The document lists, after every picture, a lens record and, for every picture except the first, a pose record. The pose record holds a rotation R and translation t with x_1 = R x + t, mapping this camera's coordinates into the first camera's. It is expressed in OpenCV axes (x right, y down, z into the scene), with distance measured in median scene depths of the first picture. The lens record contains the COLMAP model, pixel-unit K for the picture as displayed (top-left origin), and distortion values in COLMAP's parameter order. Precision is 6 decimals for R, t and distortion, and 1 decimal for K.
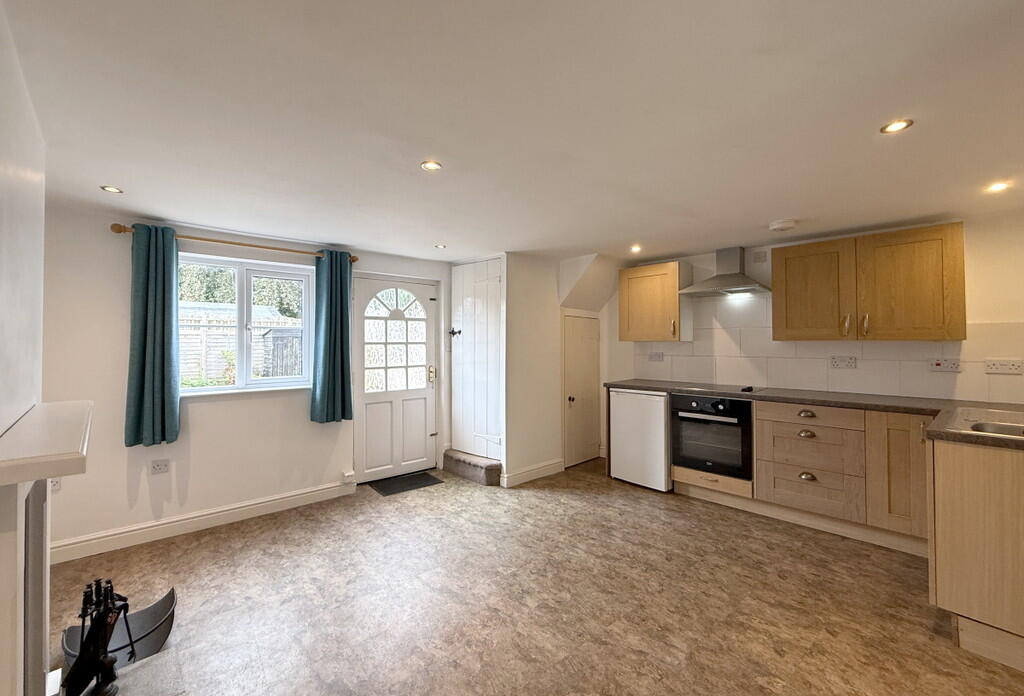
lens RADIAL K [[405.9, 0, 507.8], [0, 405.9, 337.0], [0, 0, 1]] dist [-0.000826, -0.000170]
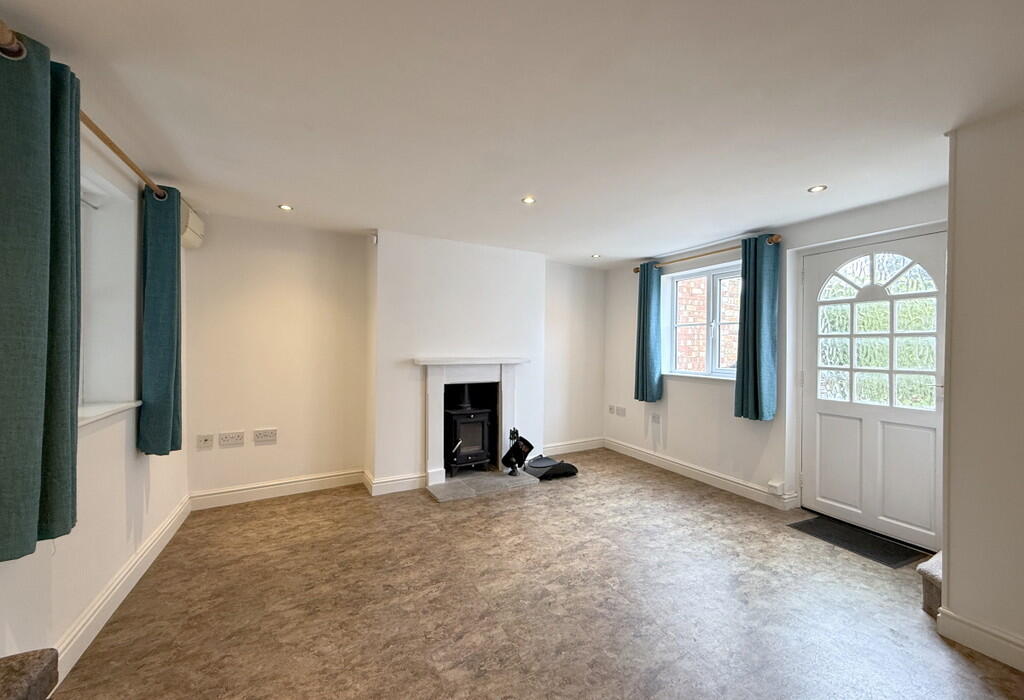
lens RADIAL K [[412.5, 0, 512.0], [0, 412.5, 350.0], [0, 0, 1]] dist [0.000618, -0.000012]
pose [[-0.242437, 0.009382, -0.970122, 0.708109], [0.001106, 0.999955, 0.009394, 0.042823], [0.970167, 0.001204, -0.242437, 0.768284]]
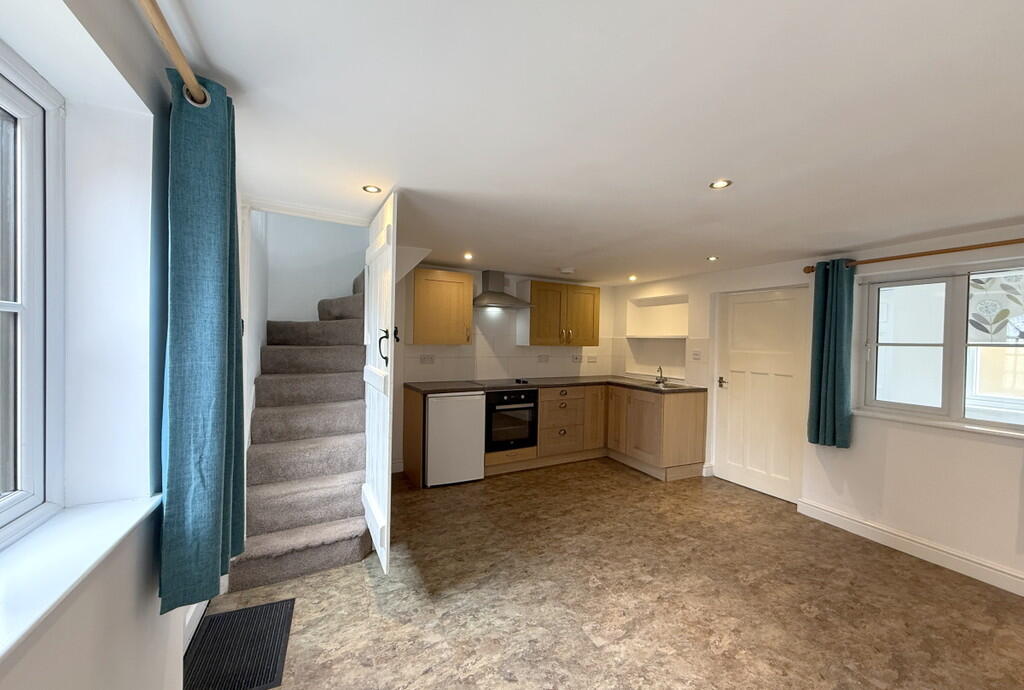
lens RADIAL K [[403.7, 0, 512.0], [0, 403.7, 345.0], [0, 0, 1]] dist [-0.000310, -0.000104]
pose [[0.267631, -0.006943, 0.963496, -0.775972], [-0.032119, 0.999354, 0.016123, -0.014240], [-0.962986, -0.035261, 0.267235, 0.727588]]
